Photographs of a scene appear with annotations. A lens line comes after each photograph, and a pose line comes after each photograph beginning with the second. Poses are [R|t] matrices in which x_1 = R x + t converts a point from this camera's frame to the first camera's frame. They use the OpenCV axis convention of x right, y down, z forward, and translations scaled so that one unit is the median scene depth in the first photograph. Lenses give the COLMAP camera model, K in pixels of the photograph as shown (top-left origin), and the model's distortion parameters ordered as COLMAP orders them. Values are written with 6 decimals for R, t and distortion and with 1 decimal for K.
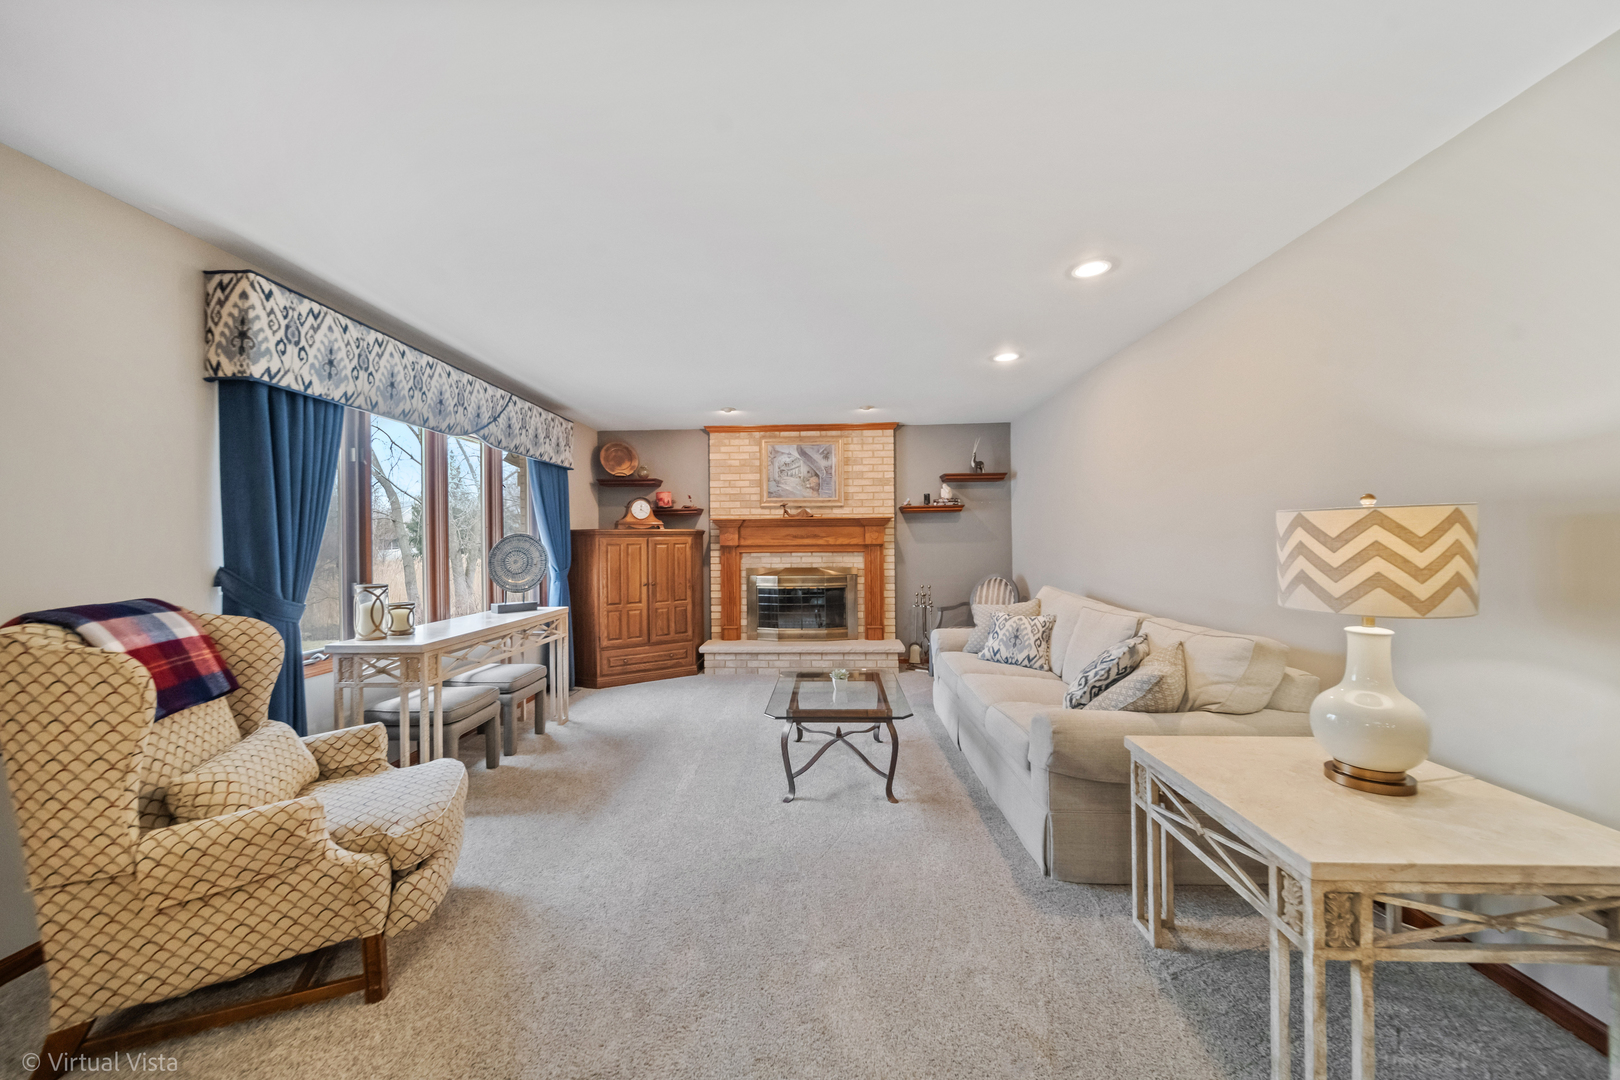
lens RADIAL K [[572.3, 0, 814.5], [0, 572.3, 540.1], [0, 0, 1]] dist [-0.000810, -0.000880]
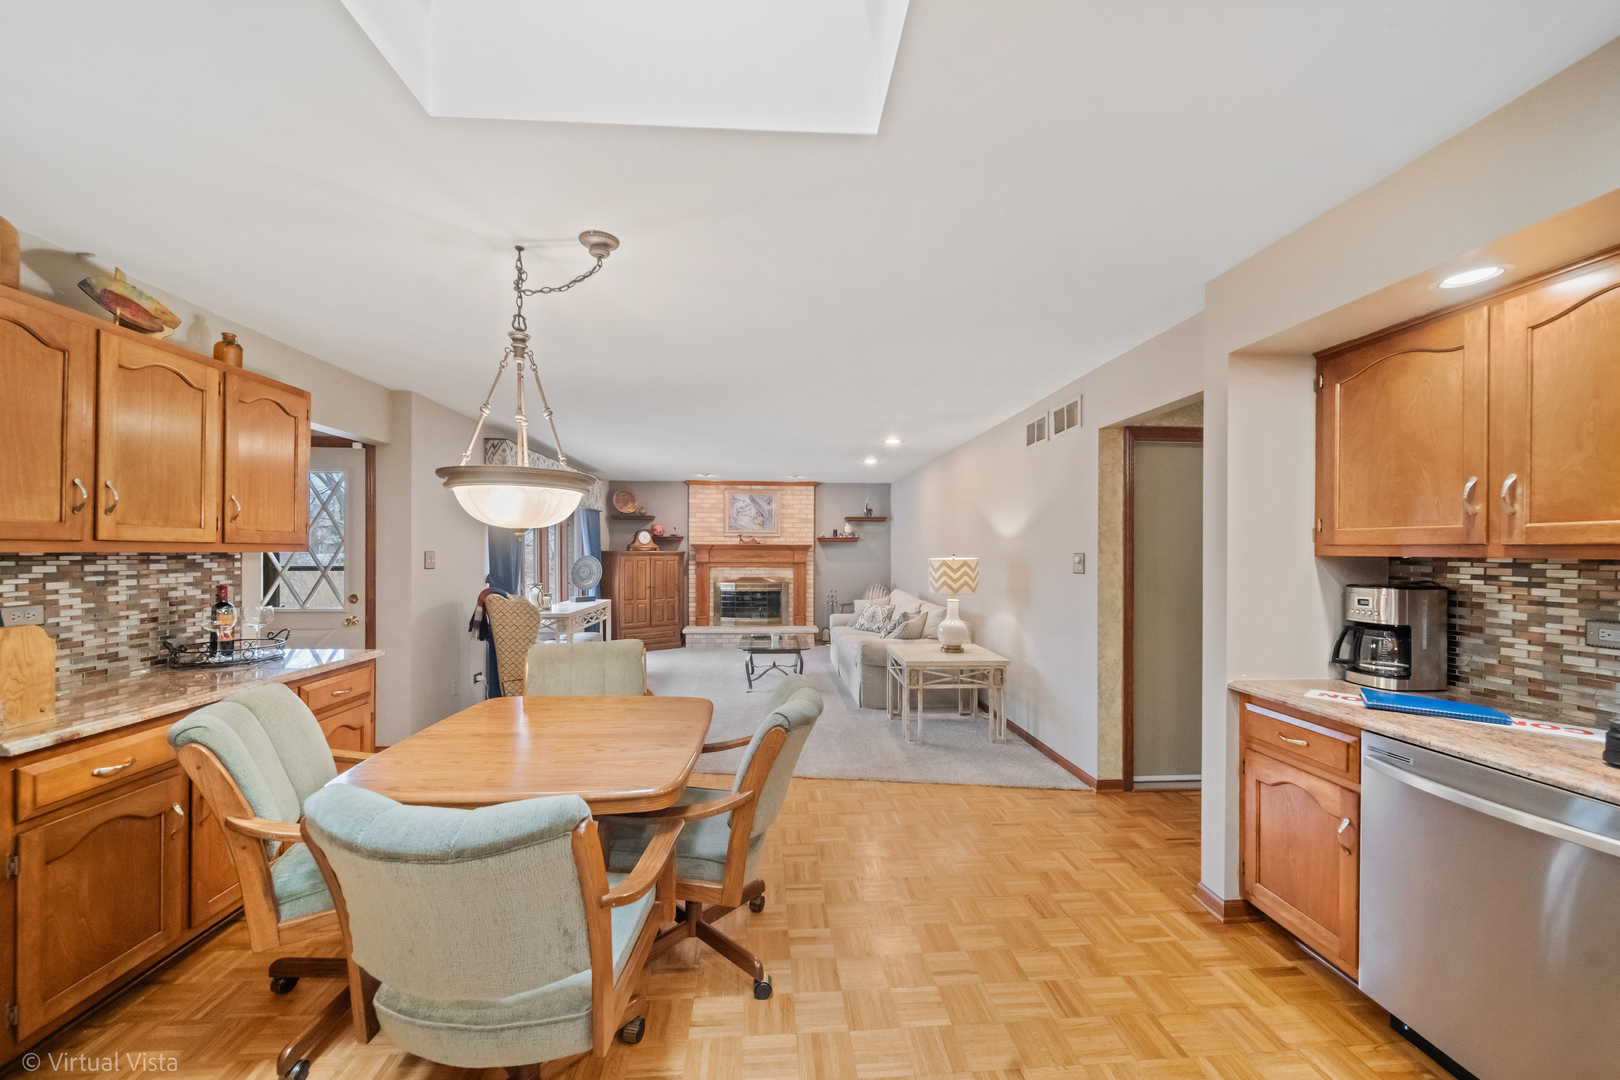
lens RADIAL K [[572.3, 0, 818.0], [0, 572.3, 552.4], [0, 0, 1]] dist [-0.000810, -0.000880]
pose [[0.993707, 0.014433, 0.111077, -0.017784], [-0.014797, 0.999888, 0.002447, -0.025153], [-0.111029, -0.004075, 0.993809, -0.542157]]
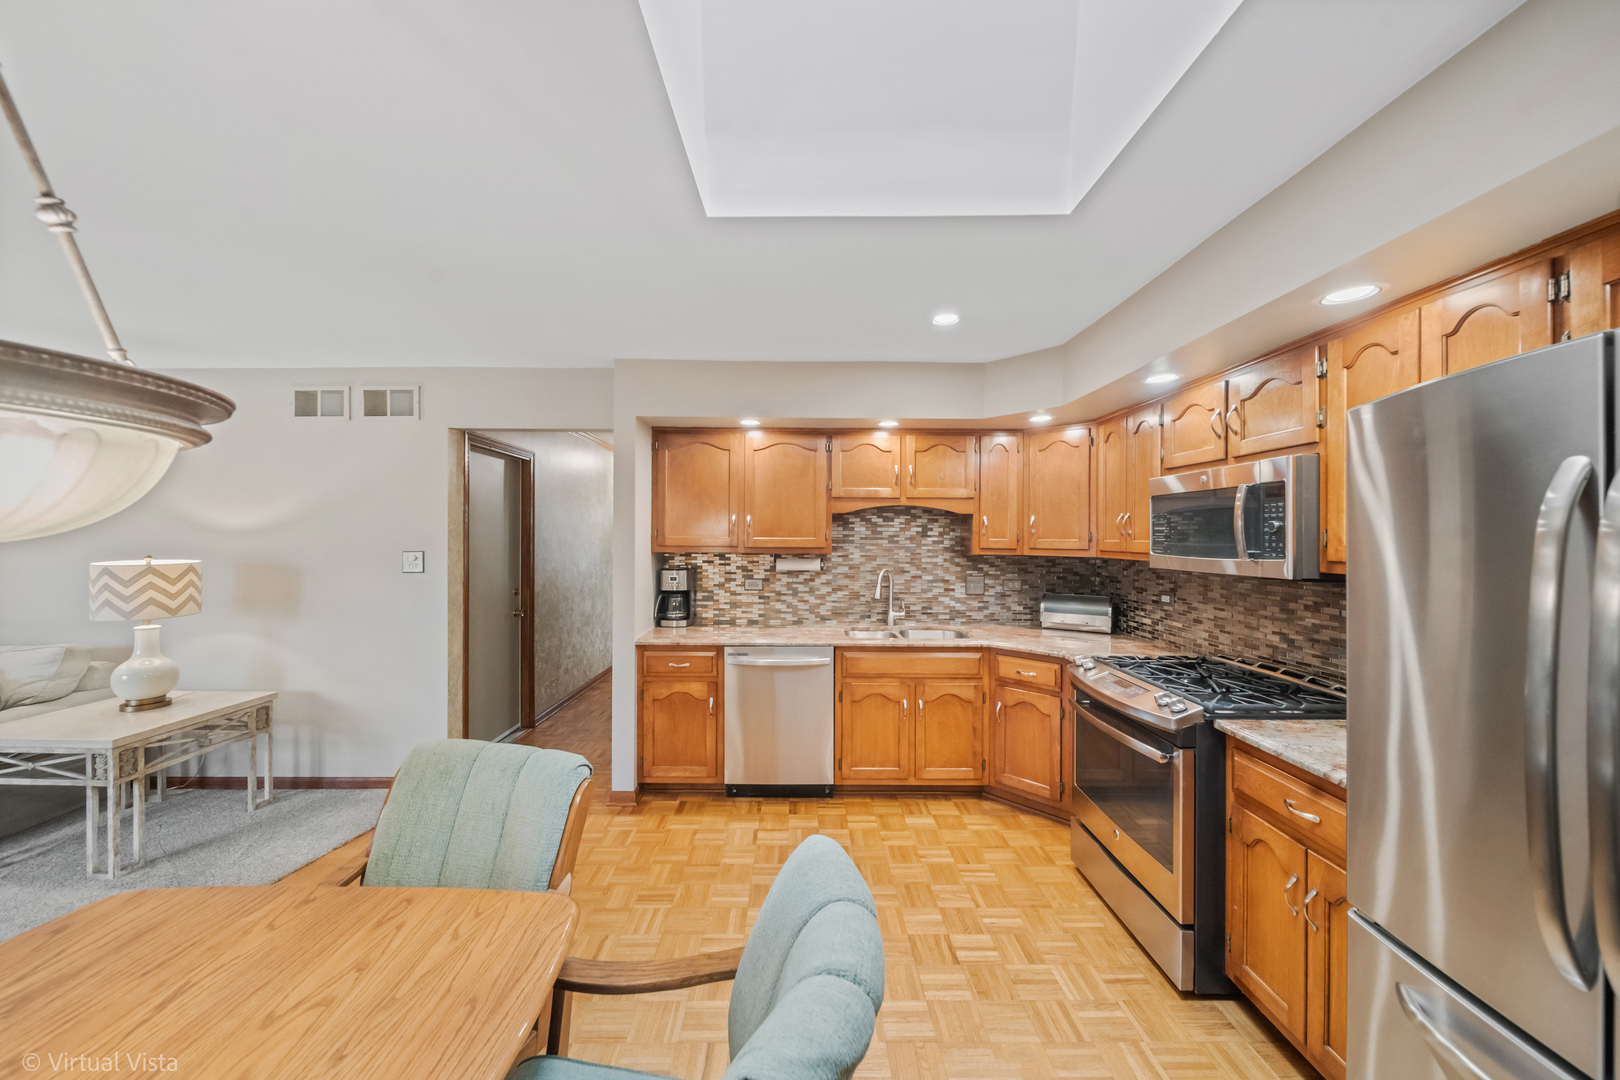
lens RADIAL K [[572.3, 0, 786.6], [0, 572.3, 538.7], [0, 0, 1]] dist [-0.000810, -0.000880]
pose [[-0.020599, 0.009473, 0.999743, -0.281213], [-0.005357, 0.999940, -0.009585, -0.037305], [-0.999773, -0.005553, -0.020547, -0.313294]]
